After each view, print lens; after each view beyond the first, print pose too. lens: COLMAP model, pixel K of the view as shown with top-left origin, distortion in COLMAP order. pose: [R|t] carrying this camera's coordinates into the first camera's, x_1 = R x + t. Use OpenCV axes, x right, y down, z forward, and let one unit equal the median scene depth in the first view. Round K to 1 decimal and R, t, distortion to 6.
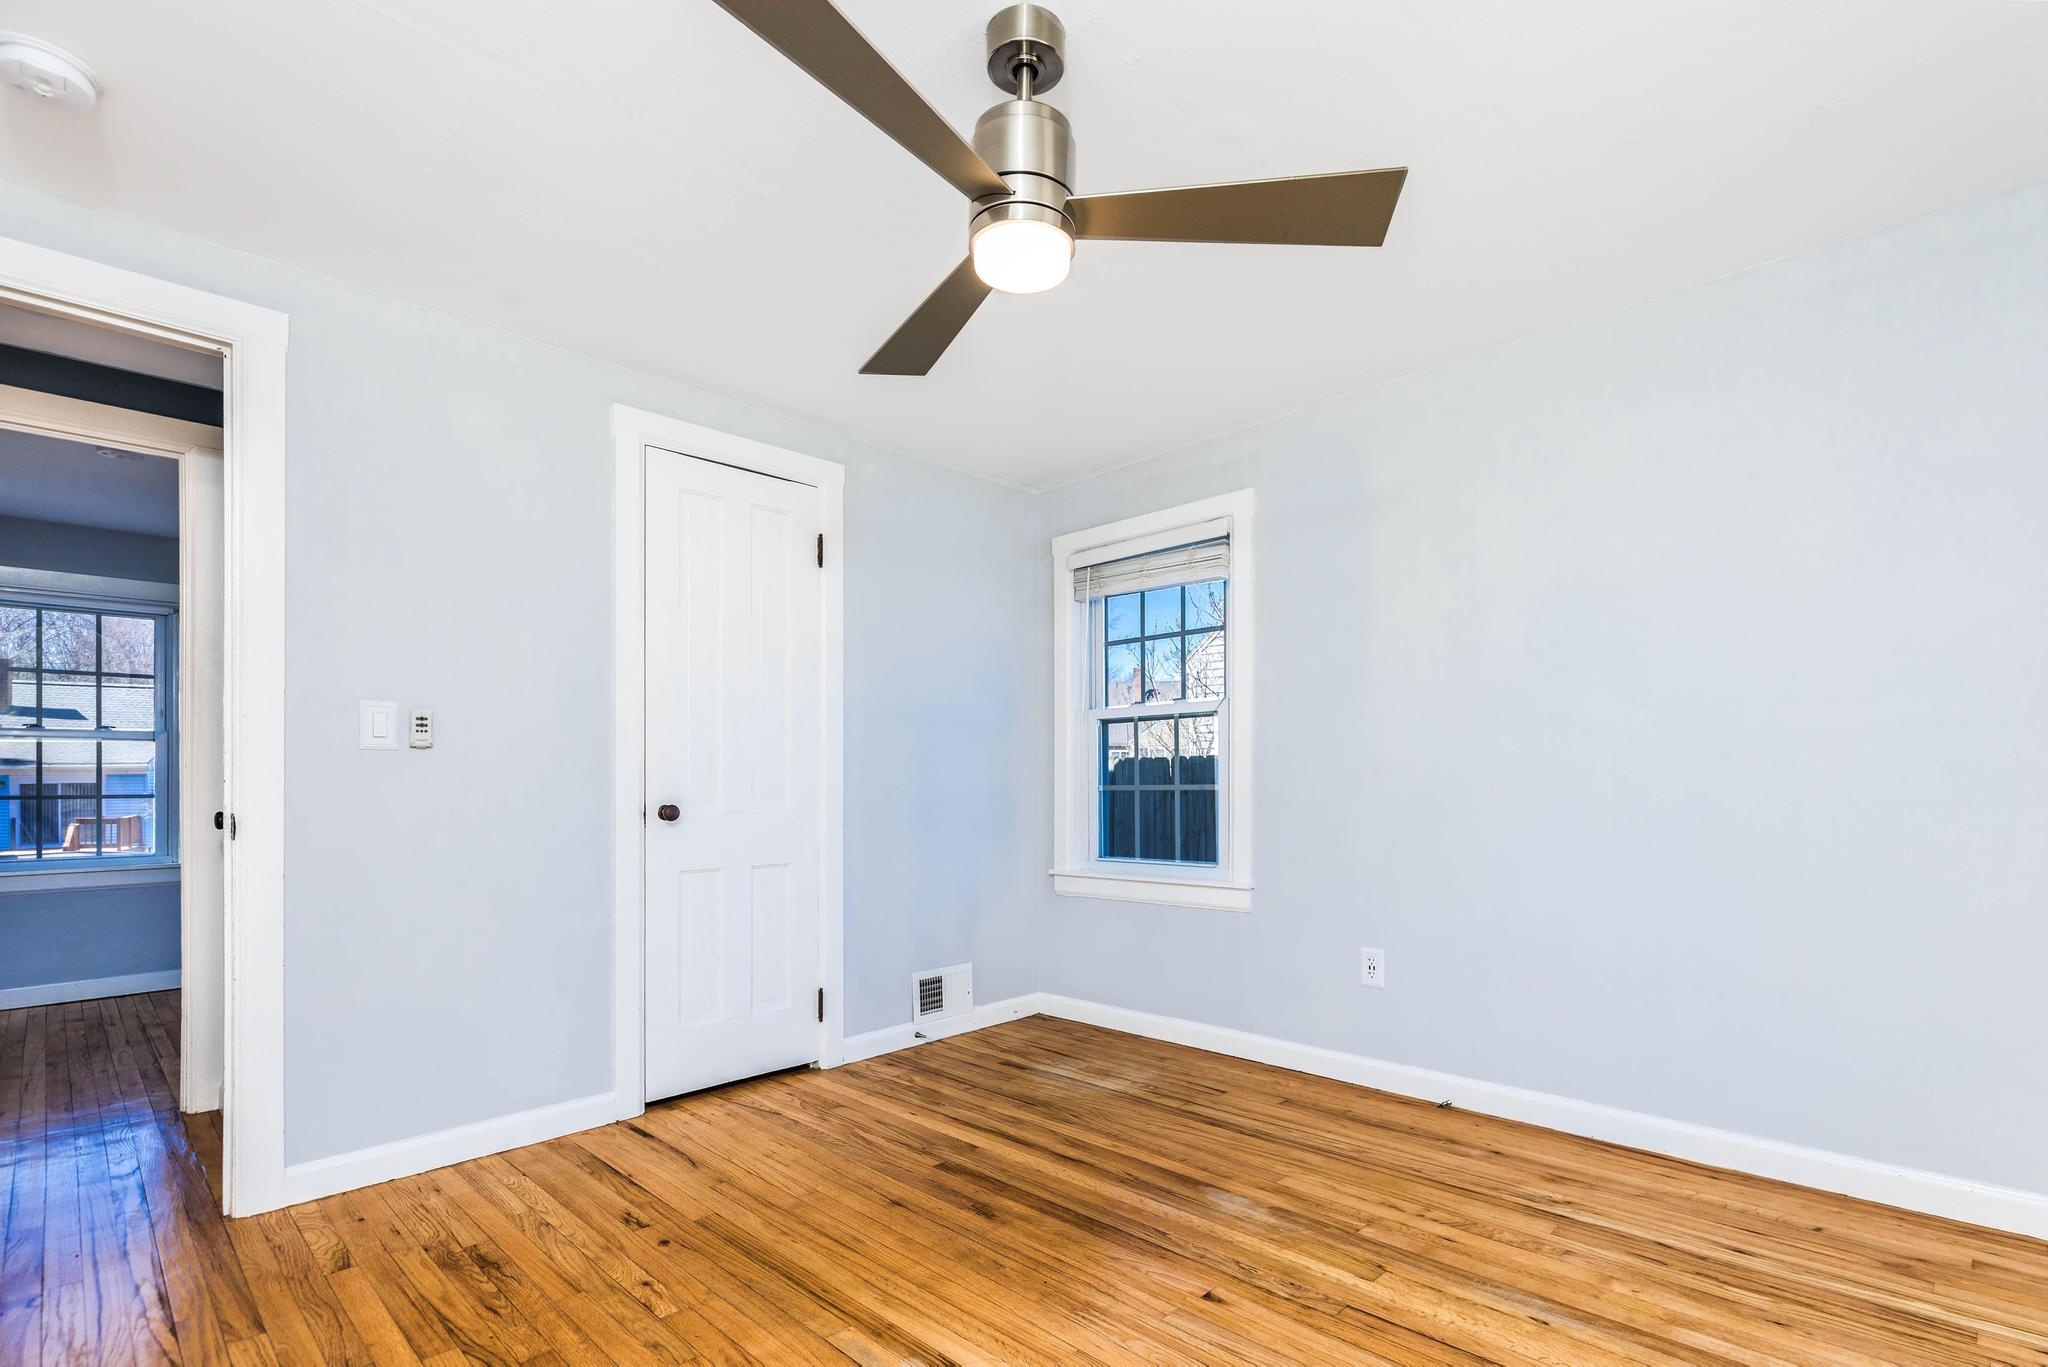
lens RADIAL K [[978.9, 0, 1048.0], [0, 978.9, 771.4], [0, 0, 1]] dist [0.005862, 0.000644]
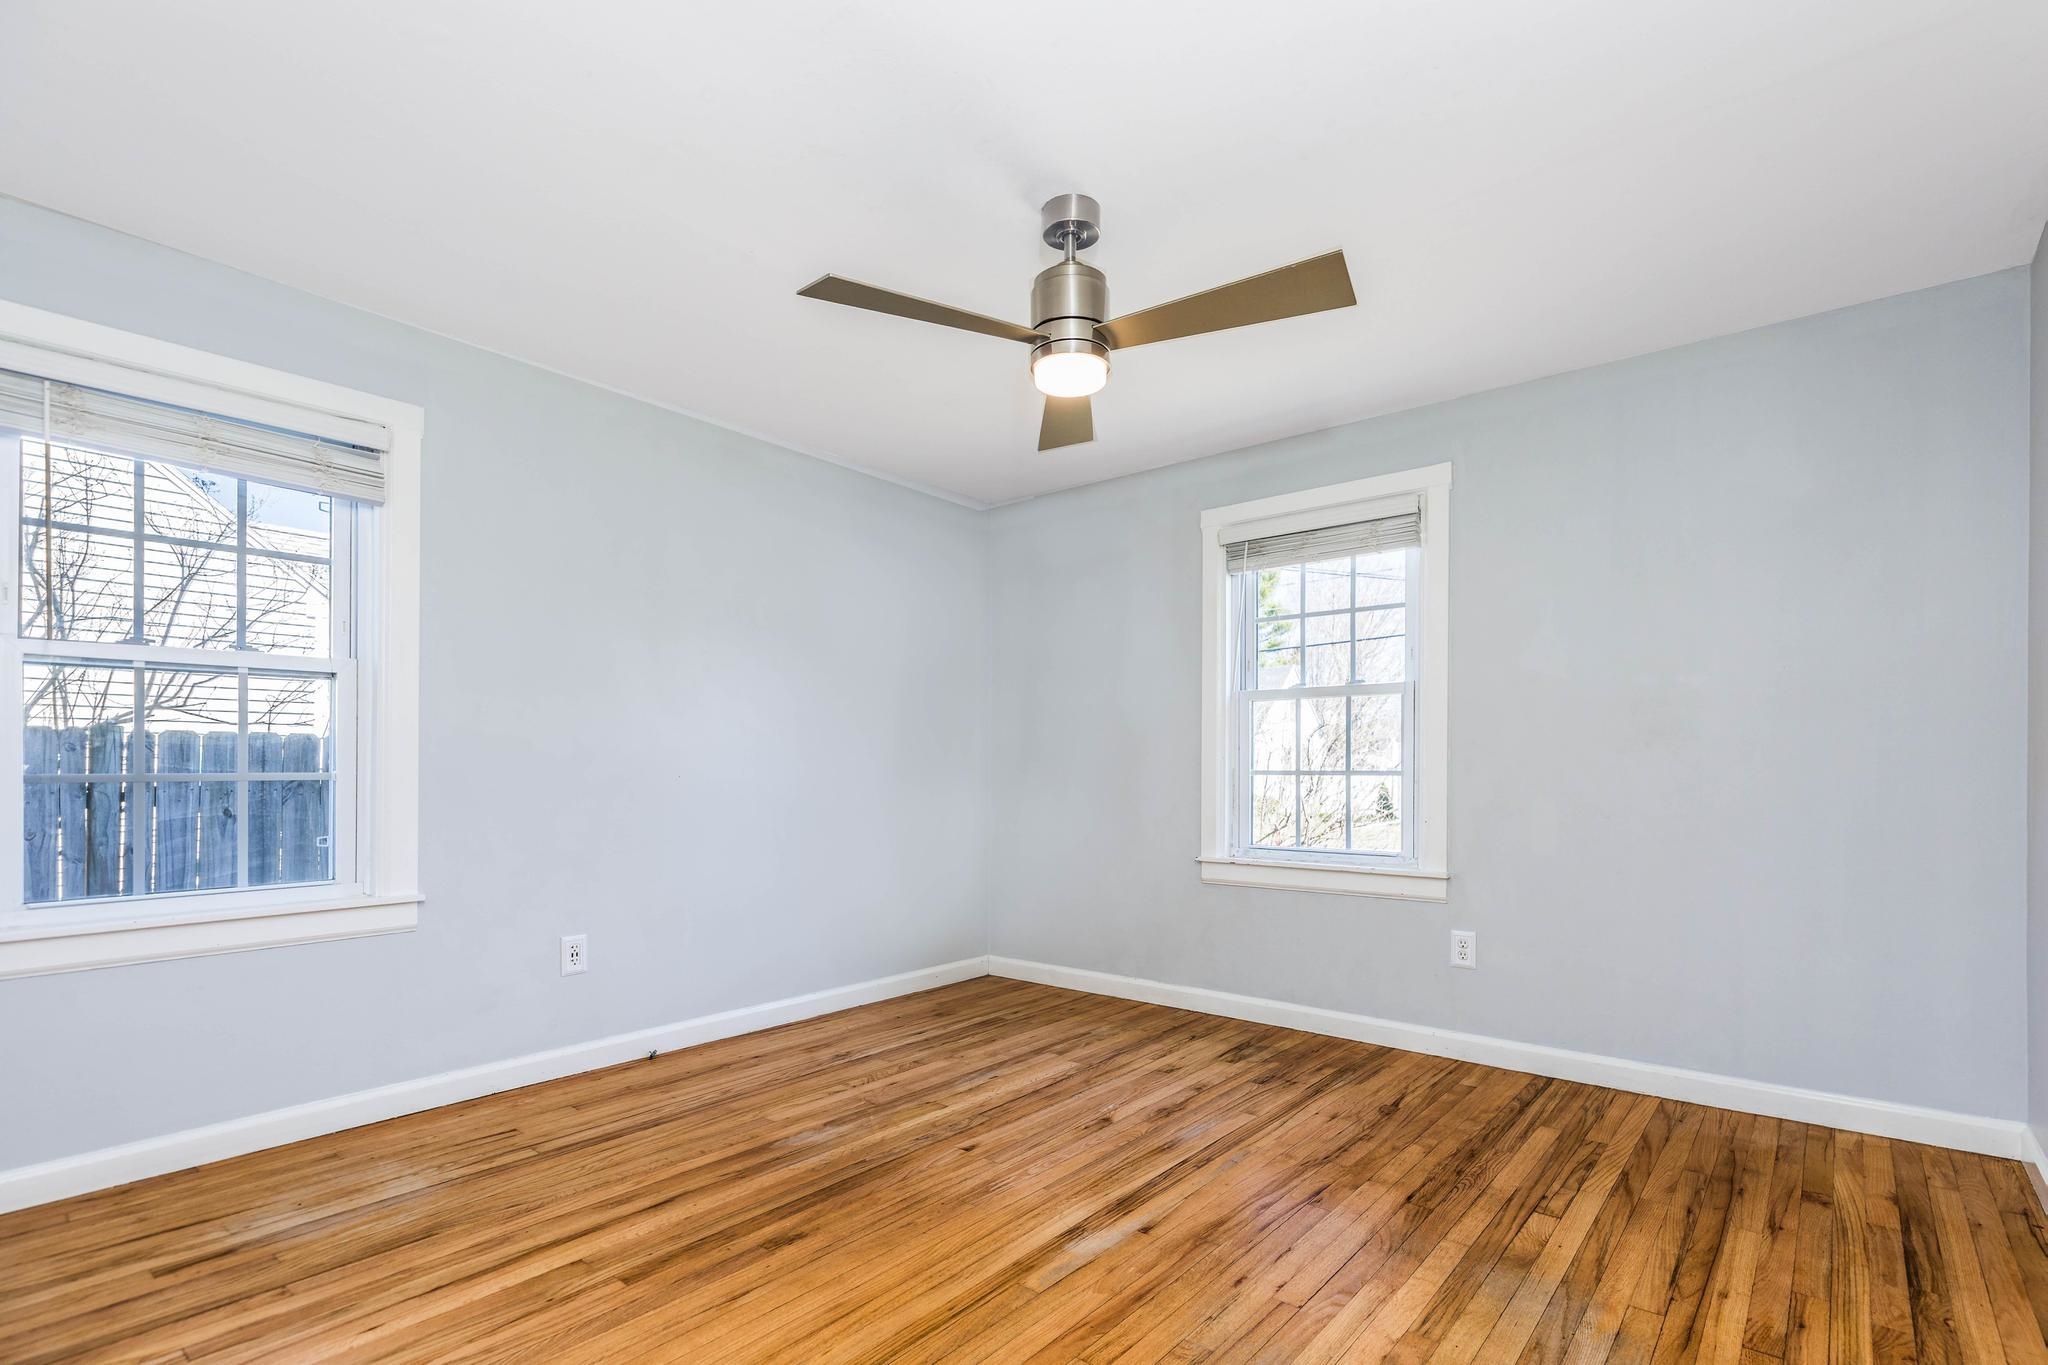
lens RADIAL K [[978.9, 0, 1048.0], [0, 978.9, 770.4], [0, 0, 1]] dist [0.005862, 0.000644]
pose [[-0.088792, 0.005876, 0.996033, -0.737121], [-0.007800, 0.999948, -0.006595, 0.015468], [-0.996020, -0.008355, -0.088741, 0.630294]]
